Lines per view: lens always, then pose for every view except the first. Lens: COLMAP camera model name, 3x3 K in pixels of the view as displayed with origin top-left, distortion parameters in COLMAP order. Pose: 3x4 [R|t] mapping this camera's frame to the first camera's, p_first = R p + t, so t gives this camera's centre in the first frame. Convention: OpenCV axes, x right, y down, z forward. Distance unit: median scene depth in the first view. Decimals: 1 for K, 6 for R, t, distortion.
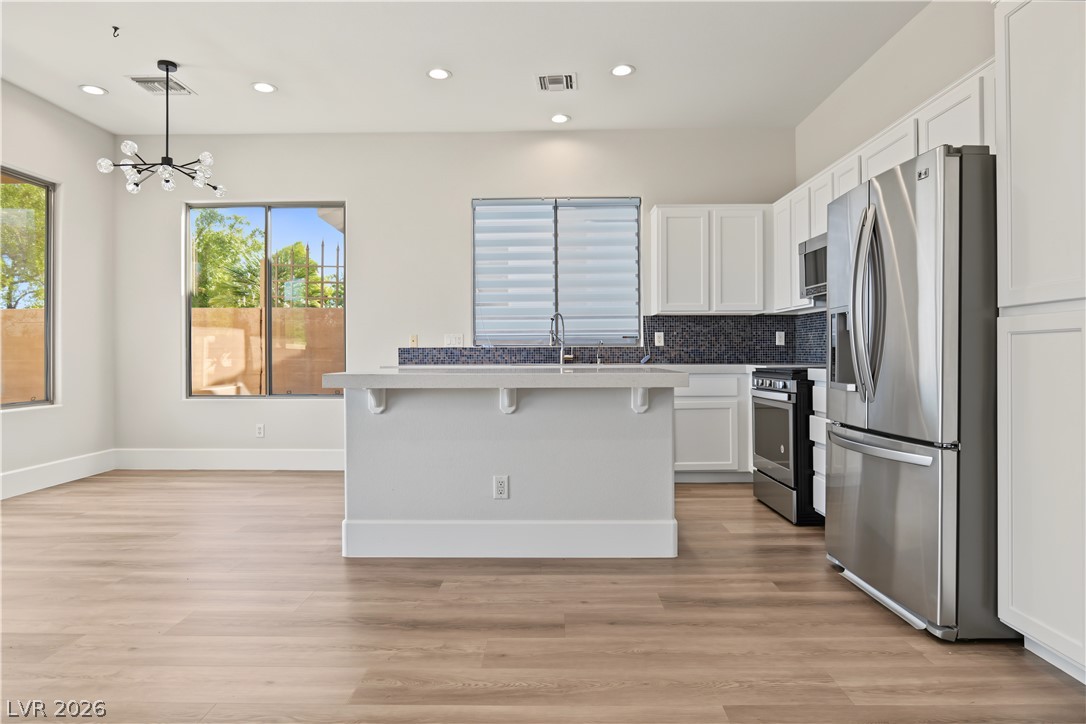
lens RADIAL K [[642.2, 0, 541.5], [0, 642.2, 358.4], [0, 0, 1]] dist [-0.016452, 0.004987]
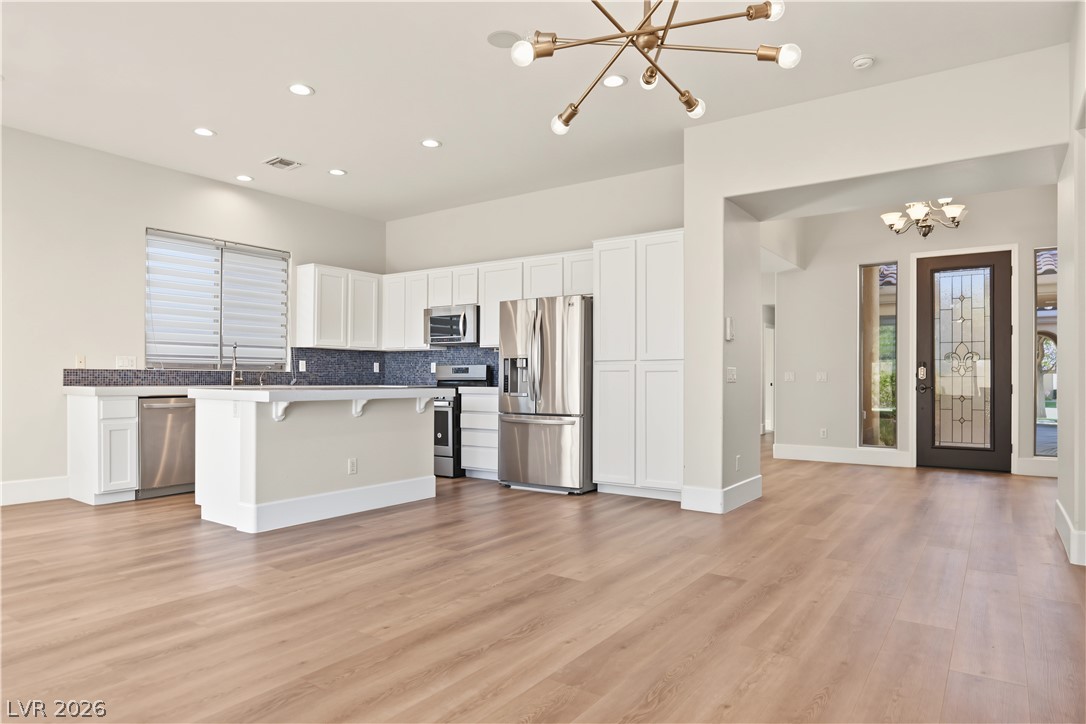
lens RADIAL K [[642.2, 0, 546.9], [0, 642.2, 383.5], [0, 0, 1]] dist [-0.016452, 0.004987]
pose [[0.559665, 0.000974, 0.828719, -0.608576], [-0.000091, 0.999999, -0.001114, 0.006259], [-0.828719, 0.000548, 0.559665, -0.119142]]
